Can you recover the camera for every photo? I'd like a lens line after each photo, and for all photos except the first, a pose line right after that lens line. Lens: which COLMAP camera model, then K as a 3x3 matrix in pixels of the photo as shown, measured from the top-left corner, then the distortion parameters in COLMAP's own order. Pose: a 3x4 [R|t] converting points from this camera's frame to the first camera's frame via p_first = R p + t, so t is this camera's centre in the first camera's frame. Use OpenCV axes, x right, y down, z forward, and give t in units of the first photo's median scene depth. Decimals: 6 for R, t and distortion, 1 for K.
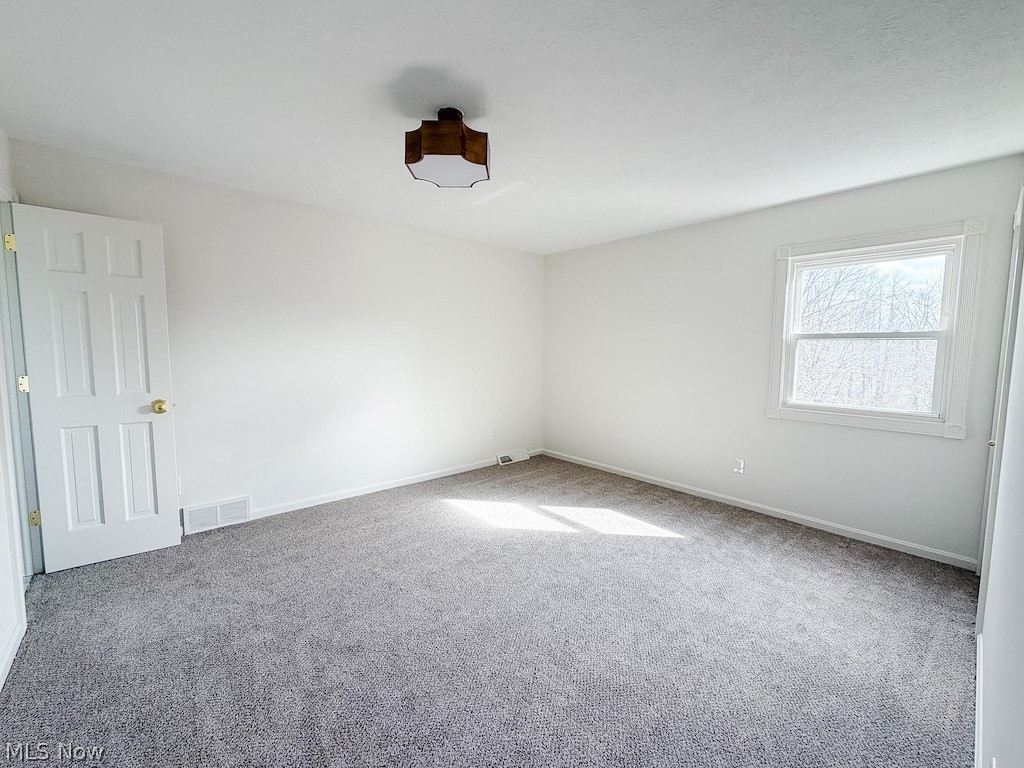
lens RADIAL K [[418.3, 0, 505.5], [0, 418.3, 384.7], [0, 0, 1]] dist [-0.008956, 0.000787]
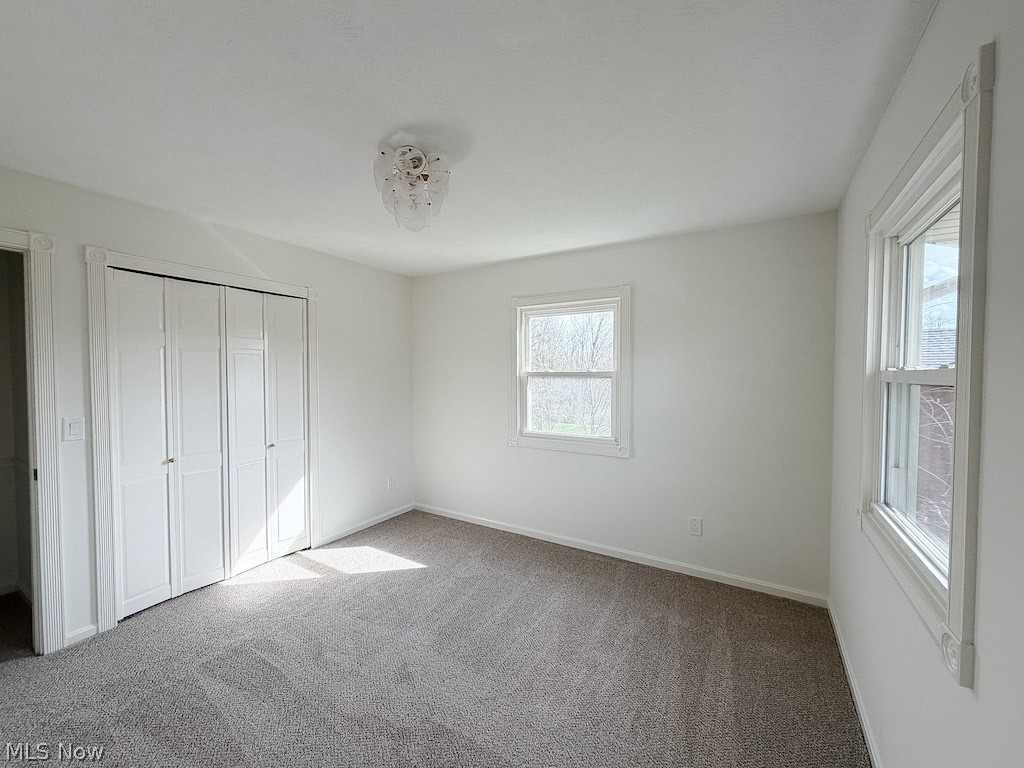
lens RADIAL K [[418.3, 0, 505.5], [0, 418.3, 384.7], [0, 0, 1]] dist [-0.008956, 0.000787]
pose [[0.953793, -0.012682, 0.300197, 0.296903], [0.033693, 0.997322, -0.064918, -0.015020], [-0.298570, 0.072033, 0.951666, -0.084064]]
